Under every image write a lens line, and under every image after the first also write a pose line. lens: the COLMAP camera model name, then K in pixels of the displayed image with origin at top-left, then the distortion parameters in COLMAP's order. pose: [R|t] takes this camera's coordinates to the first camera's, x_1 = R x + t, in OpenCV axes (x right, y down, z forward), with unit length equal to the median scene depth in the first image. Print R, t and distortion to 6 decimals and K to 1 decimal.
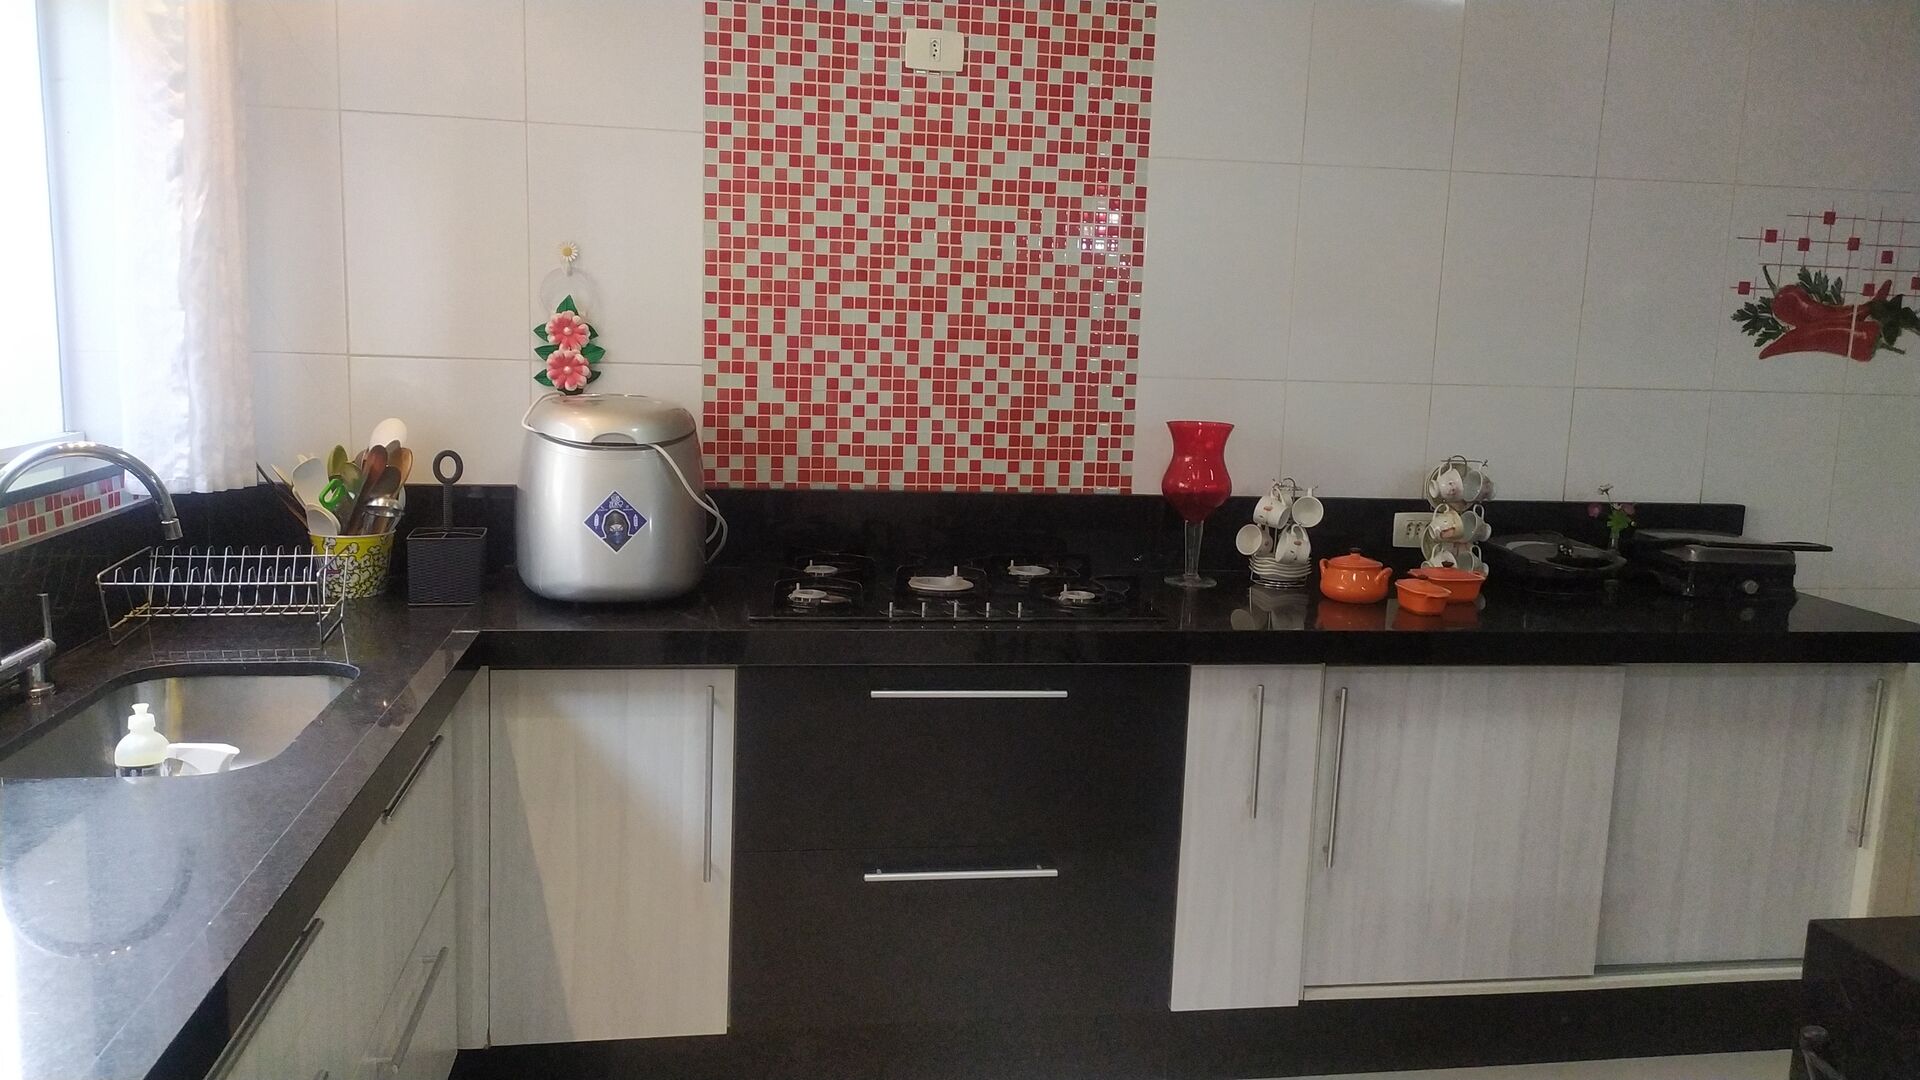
lens RADIAL K [[1432.6, 0, 962.1], [0, 1432.6, 534.6], [0, 0, 1]] dist [0.054036, -0.048576]
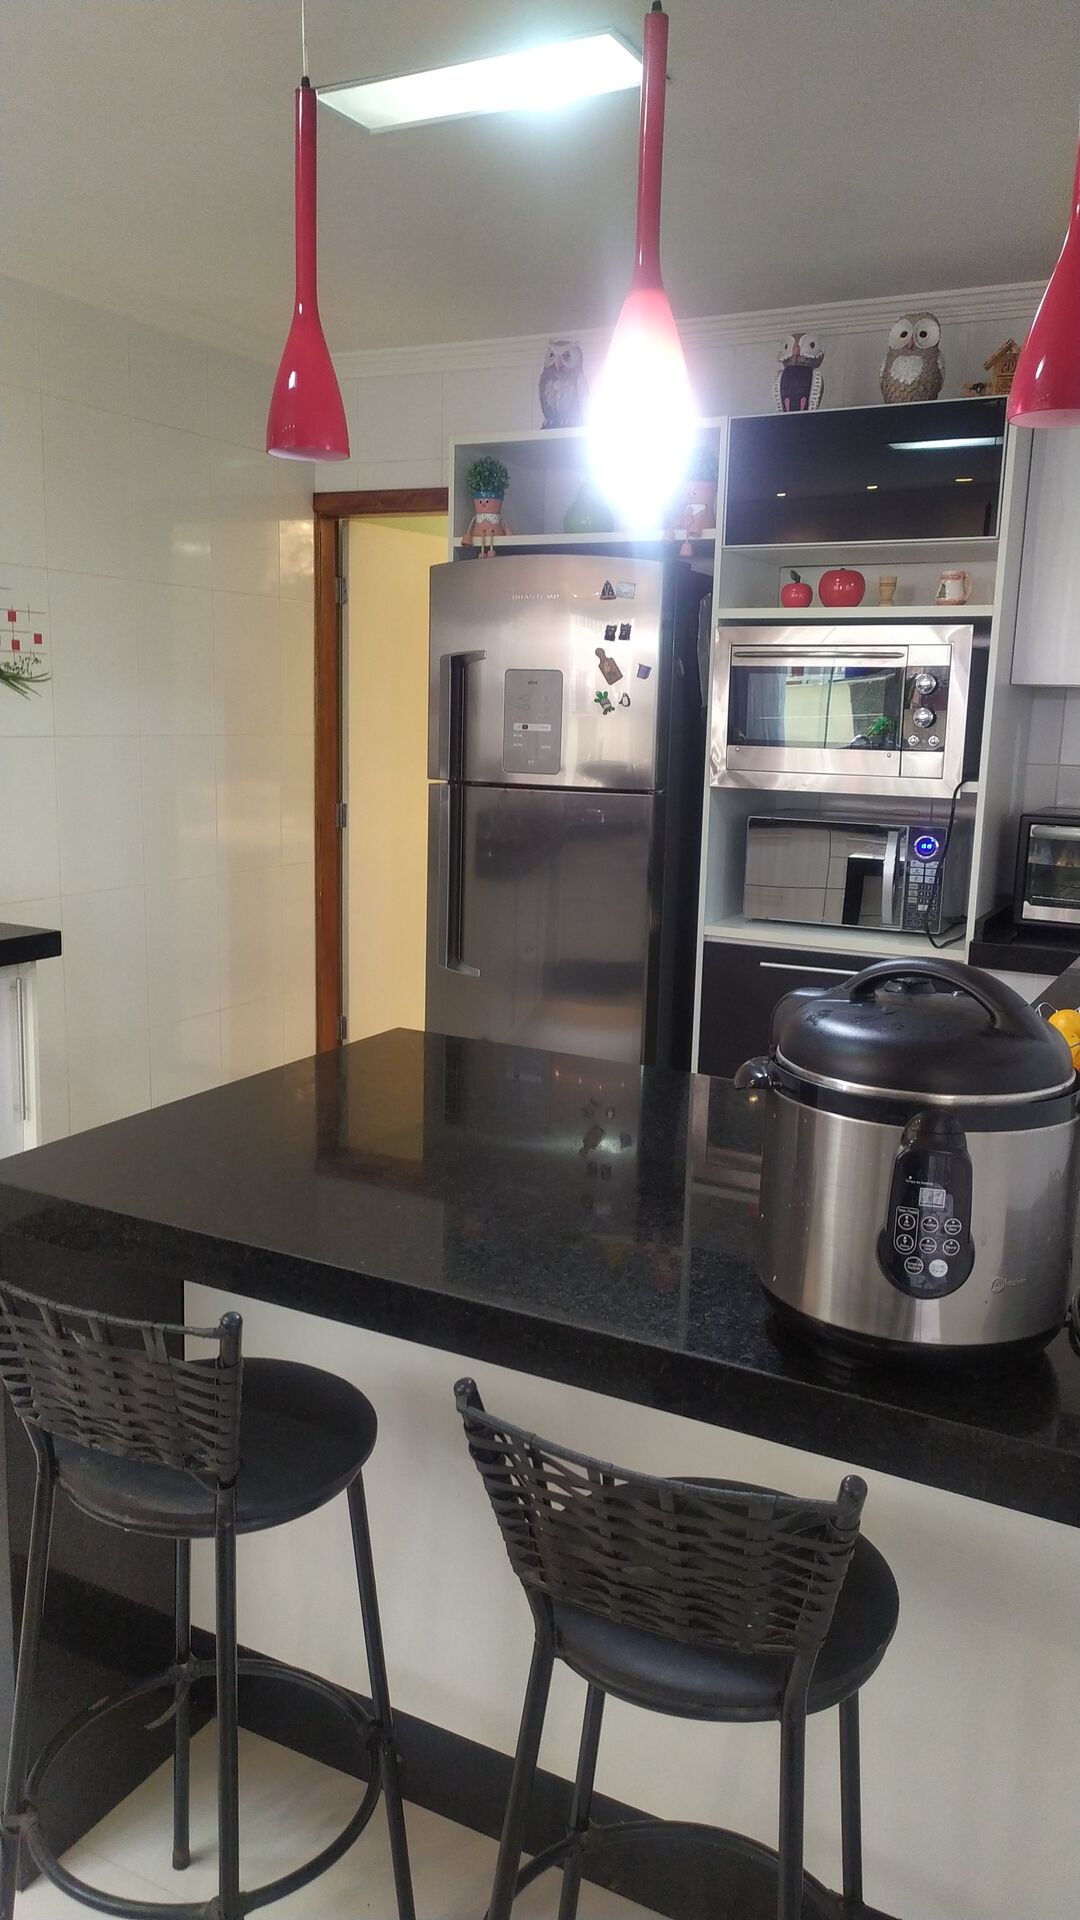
lens RADIAL K [[1432.6, 0, 539.4], [0, 1432.6, 955.9], [0, 0, 1]] dist [0.054036, -0.048576]
pose [[0.597057, -0.153923, 0.787294, -0.194963], [0.119114, 0.987550, 0.102742, 0.039277], [-0.793307, 0.032435, 0.607958, -0.285476]]
